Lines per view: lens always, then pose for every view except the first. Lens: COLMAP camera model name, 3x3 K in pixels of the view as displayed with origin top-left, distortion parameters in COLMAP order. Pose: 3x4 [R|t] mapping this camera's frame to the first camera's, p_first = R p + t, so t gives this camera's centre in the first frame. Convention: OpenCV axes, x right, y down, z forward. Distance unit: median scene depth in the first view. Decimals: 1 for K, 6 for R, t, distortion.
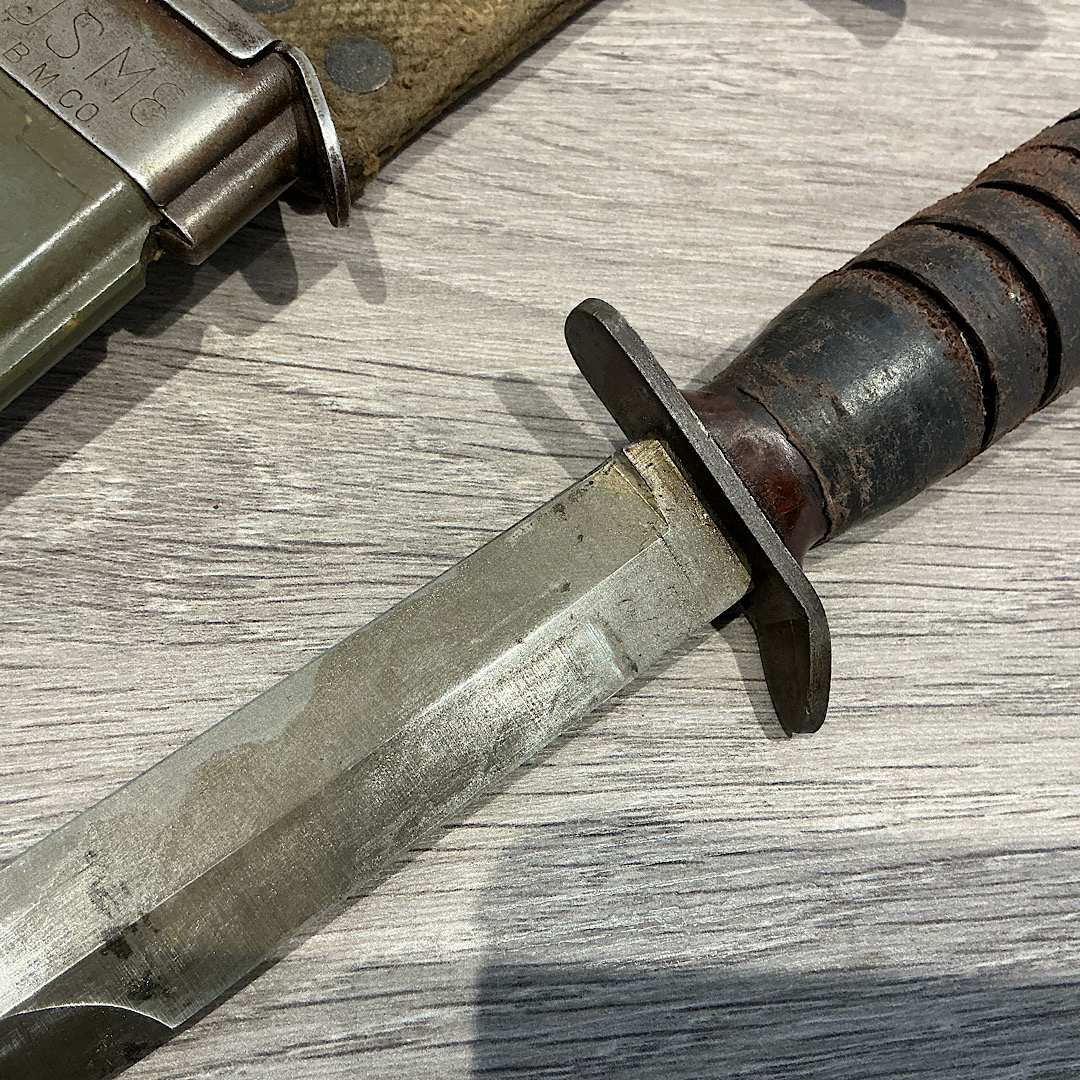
lens RADIAL K [[1222.5, 0, 542.0], [0, 1222.5, 541.0], [0, 0, 1]] dist [0.052862, 0.000000]
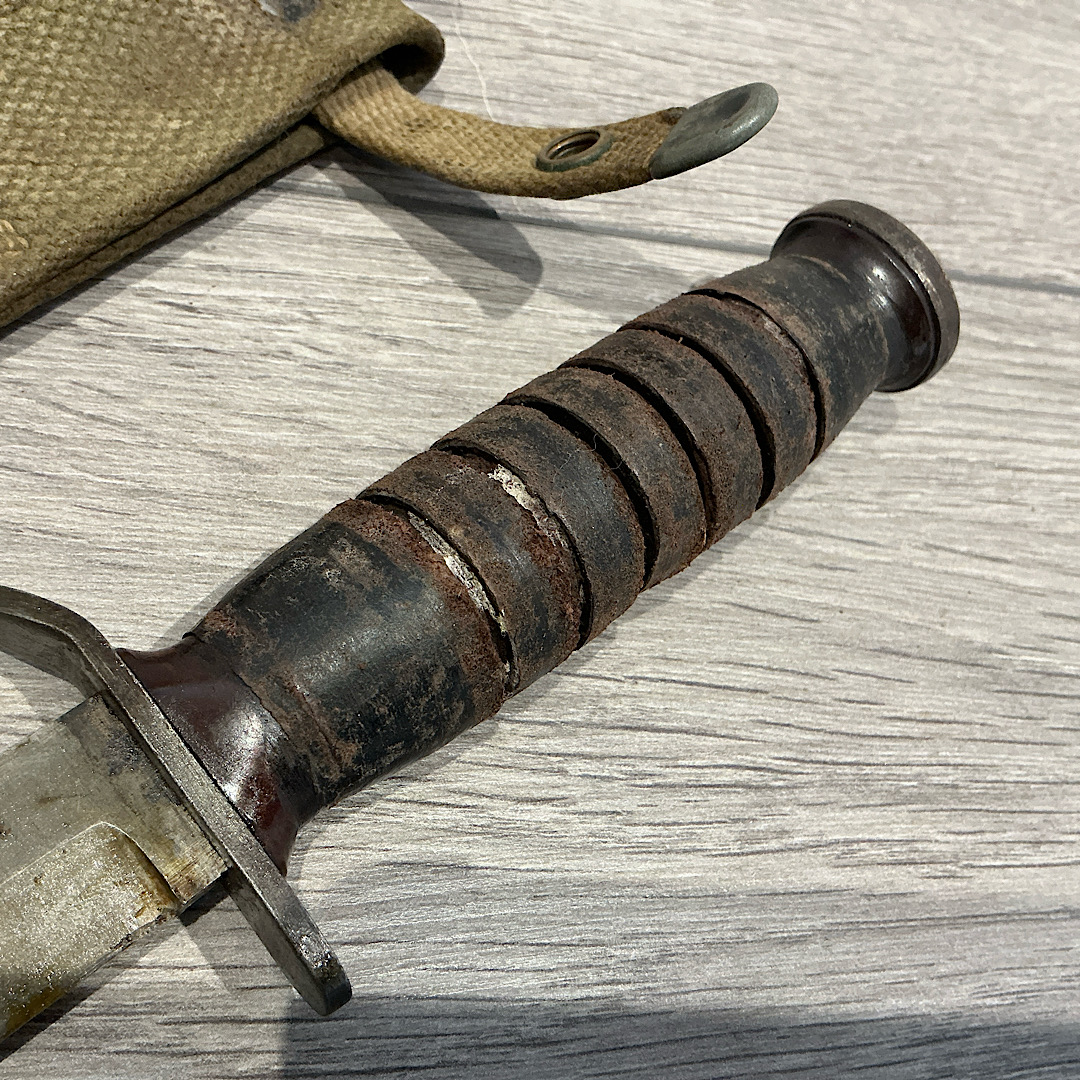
lens RADIAL K [[1222.5, 0, 548.7], [0, 1222.5, 532.5], [0, 0, 1]] dist [0.052862, 0.000000]
pose [[0.985238, 0.080760, 0.150945, 0.230416], [-0.071388, 0.995228, -0.066517, -0.231853], [-0.155597, 0.054760, 0.986302, 0.139545]]
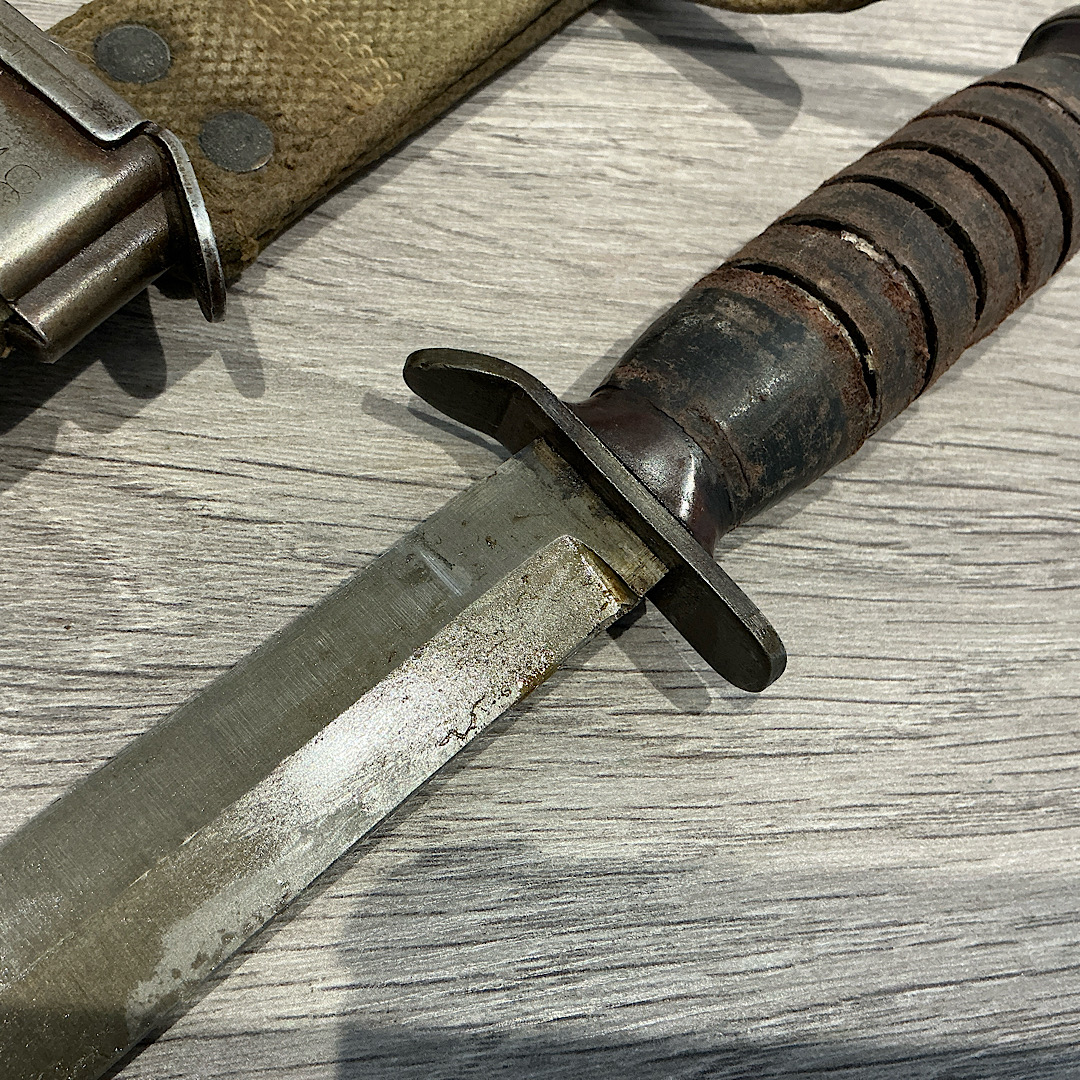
lens RADIAL K [[1222.5, 0, 543.4], [0, 1222.5, 538.7], [0, 0, 1]] dist [0.052862, 0.000000]
pose [[0.995021, 0.008116, 0.099339, -0.008615], [-0.004989, 0.999485, -0.031696, -0.059278], [-0.099545, 0.031043, 0.994549, 0.060310]]
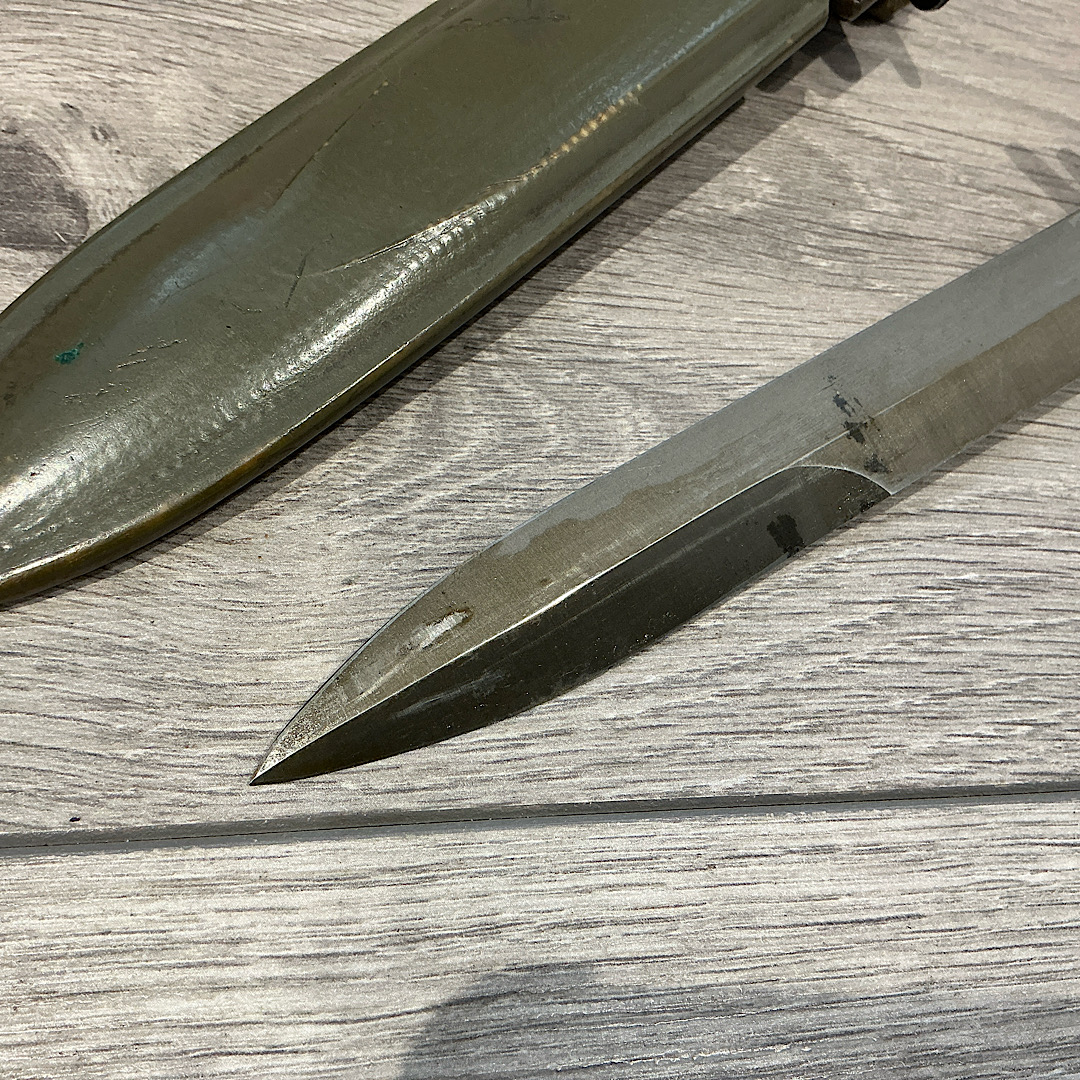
lens RADIAL K [[1222.5, 0, 513.6], [0, 1222.5, 537.3], [0, 0, 1]] dist [0.052862, 0.000000]
pose [[0.997957, 0.060497, -0.020528, -0.518249], [-0.061765, 0.995766, -0.068085, 0.416348], [0.016322, 0.069213, 0.997468, -0.322655]]
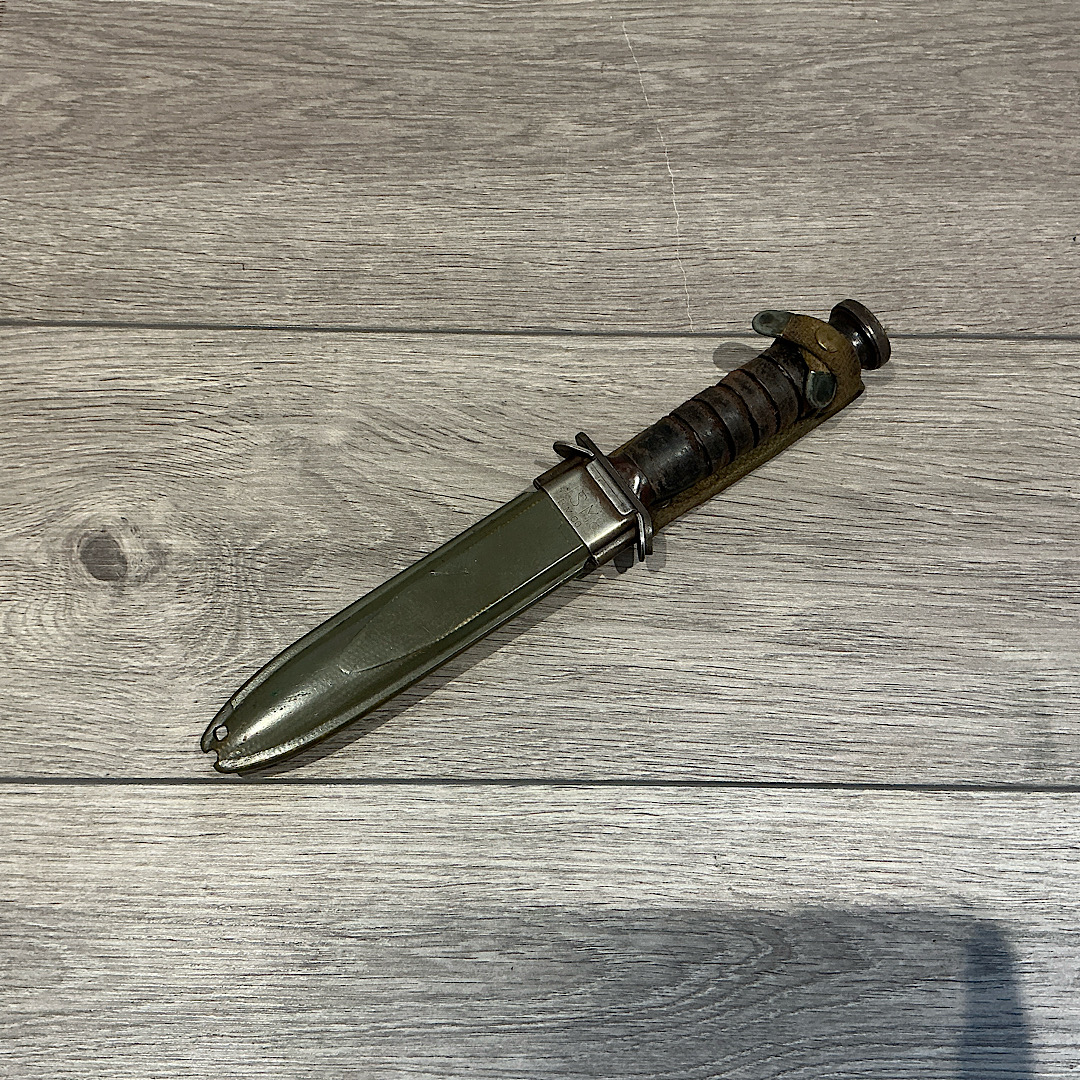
lens RADIAL K [[1222.5, 0, 539.0], [0, 1222.5, 545.0], [0, 0, 1]] dist [0.052862, 0.000000]
pose [[0.965818, 0.096350, -0.240650, 0.808644], [-0.079641, 0.993748, 0.078242, -0.278010], [0.246684, -0.056402, 0.967453, -2.011887]]
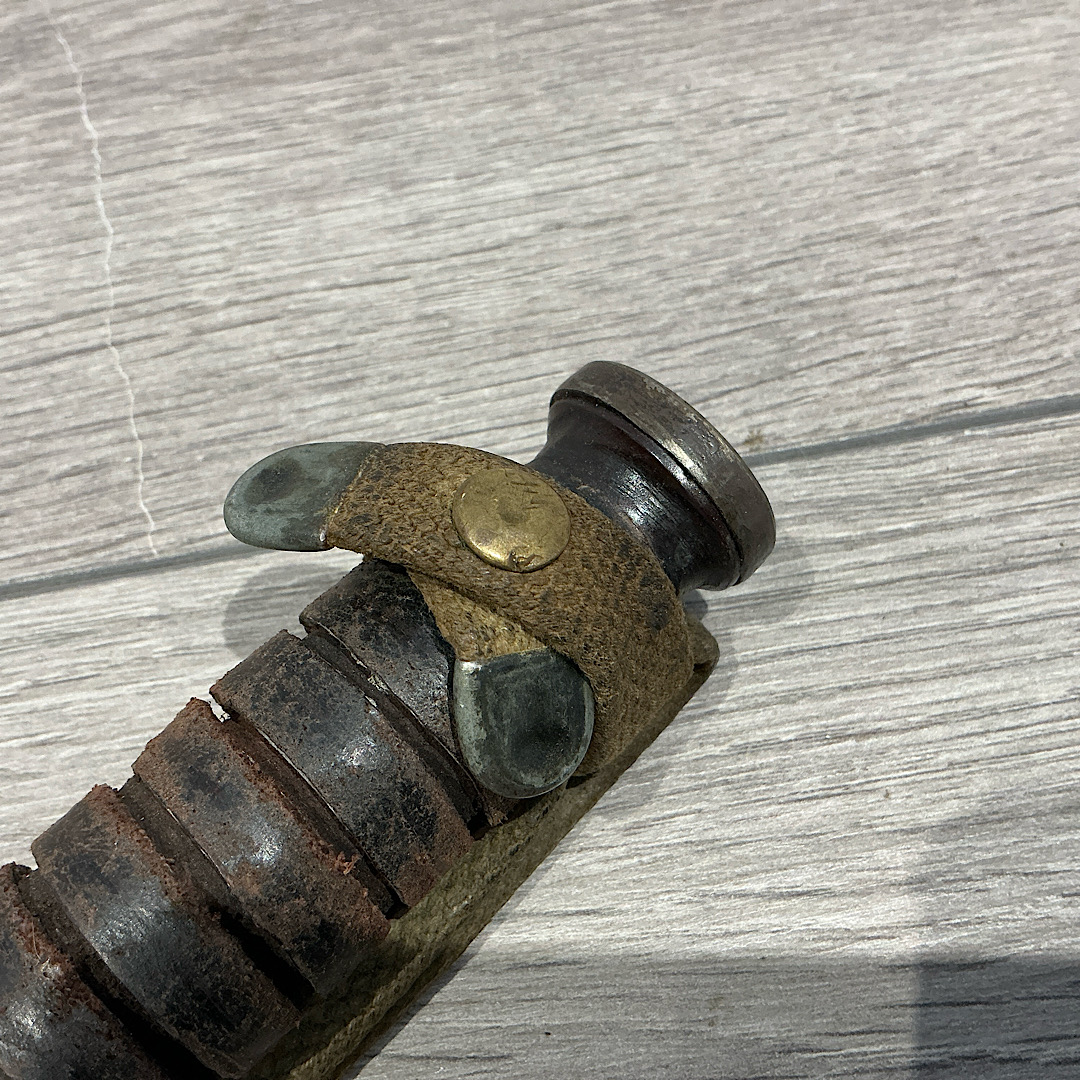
lens RADIAL K [[1222.5, 0, 545.9], [0, 1222.5, 537.1], [0, 0, 1]] dist [0.052862, 0.000000]
pose [[0.972464, -0.118177, -0.200866, 0.885243], [0.108140, 0.992307, -0.060266, -0.541887], [0.206443, 0.036885, 0.977763, 0.379386]]
